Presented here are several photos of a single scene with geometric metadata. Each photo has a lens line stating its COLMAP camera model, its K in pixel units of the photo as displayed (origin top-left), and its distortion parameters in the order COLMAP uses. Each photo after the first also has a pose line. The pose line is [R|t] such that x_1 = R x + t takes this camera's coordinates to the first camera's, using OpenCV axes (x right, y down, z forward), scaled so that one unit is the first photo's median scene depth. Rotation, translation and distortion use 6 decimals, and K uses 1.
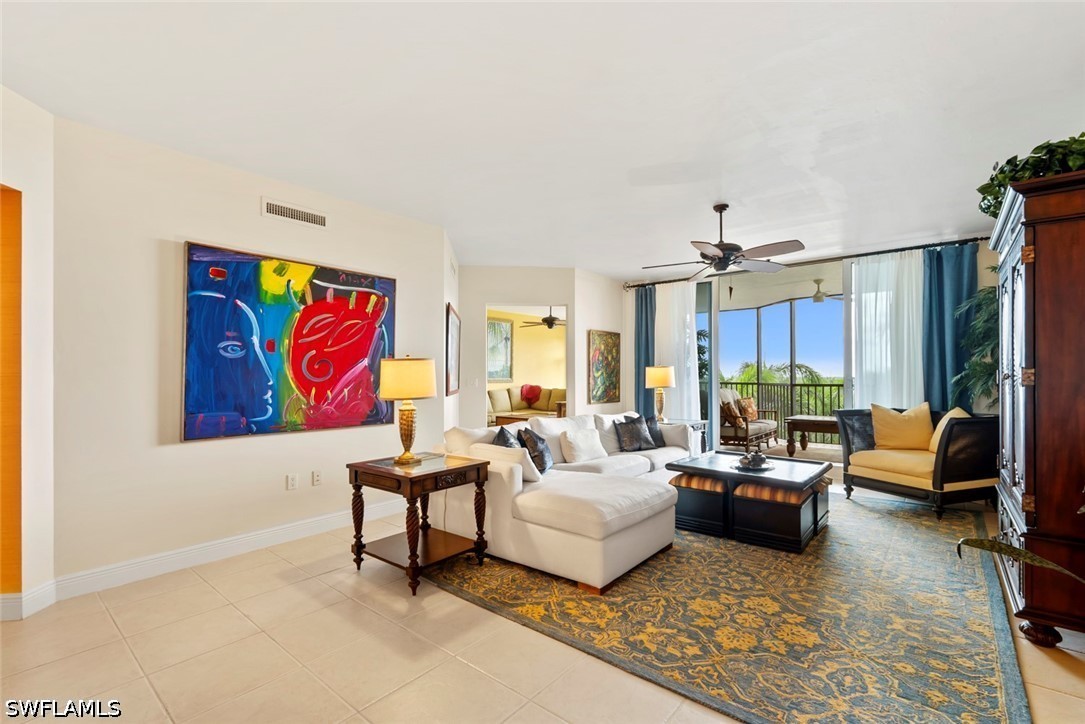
lens RADIAL K [[484.3, 0, 543.2], [0, 484.3, 372.9], [0, 0, 1]] dist [-0.000921, -0.000202]
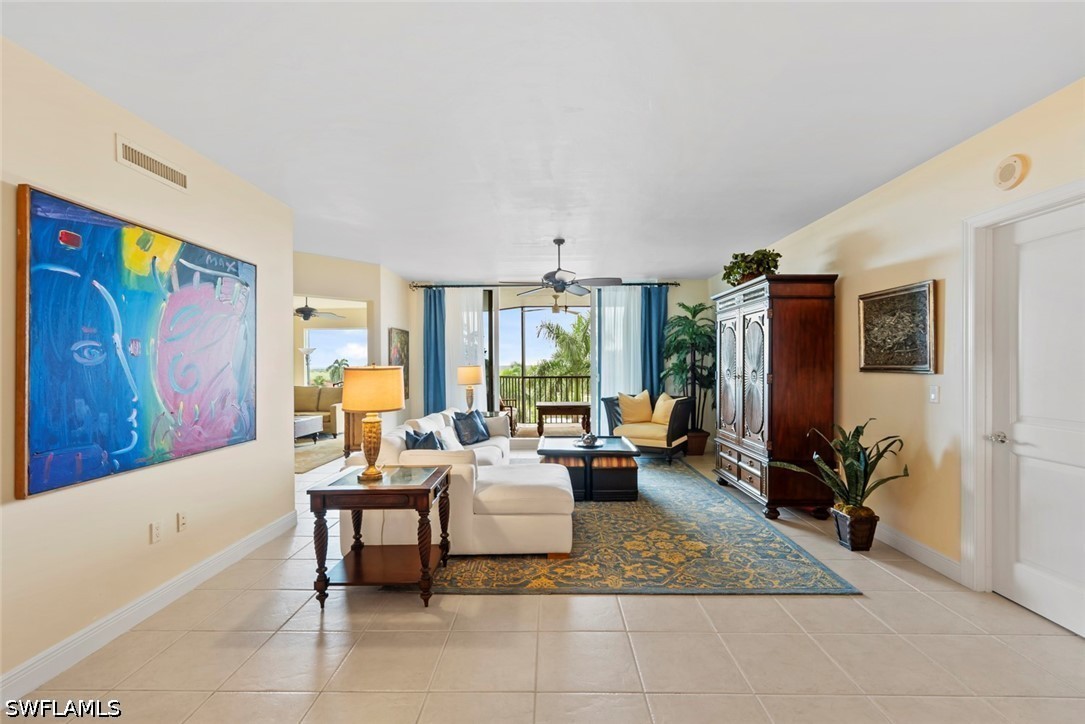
lens RADIAL K [[484.3, 0, 545.8], [0, 484.3, 366.4], [0, 0, 1]] dist [-0.000921, -0.000202]
pose [[0.774791, -0.005040, 0.632198, -0.594068], [0.000083, 0.999969, 0.007869, -0.035859], [-0.632218, -0.006044, 0.774767, 0.065796]]
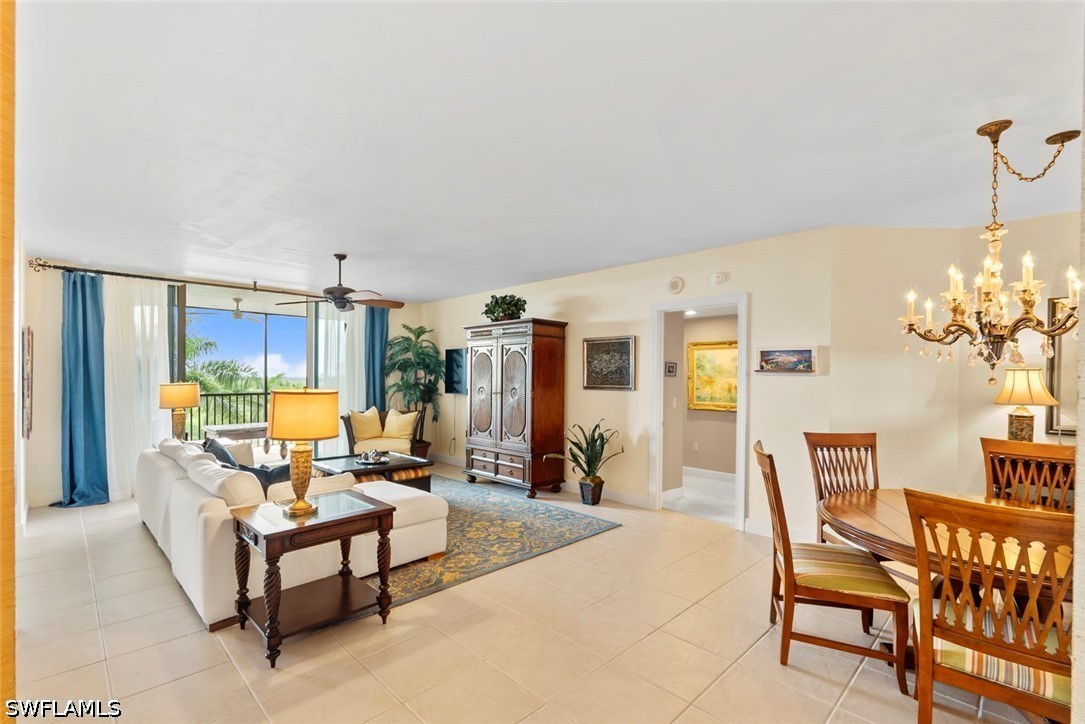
lens RADIAL K [[484.3, 0, 556.7], [0, 484.3, 378.6], [0, 0, 1]] dist [-0.000921, -0.000202]
pose [[0.072815, -0.000197, 0.997345, -1.061305], [-0.011439, 0.999934, 0.001033, -0.053916], [-0.997280, -0.011484, 0.072808, 0.479960]]
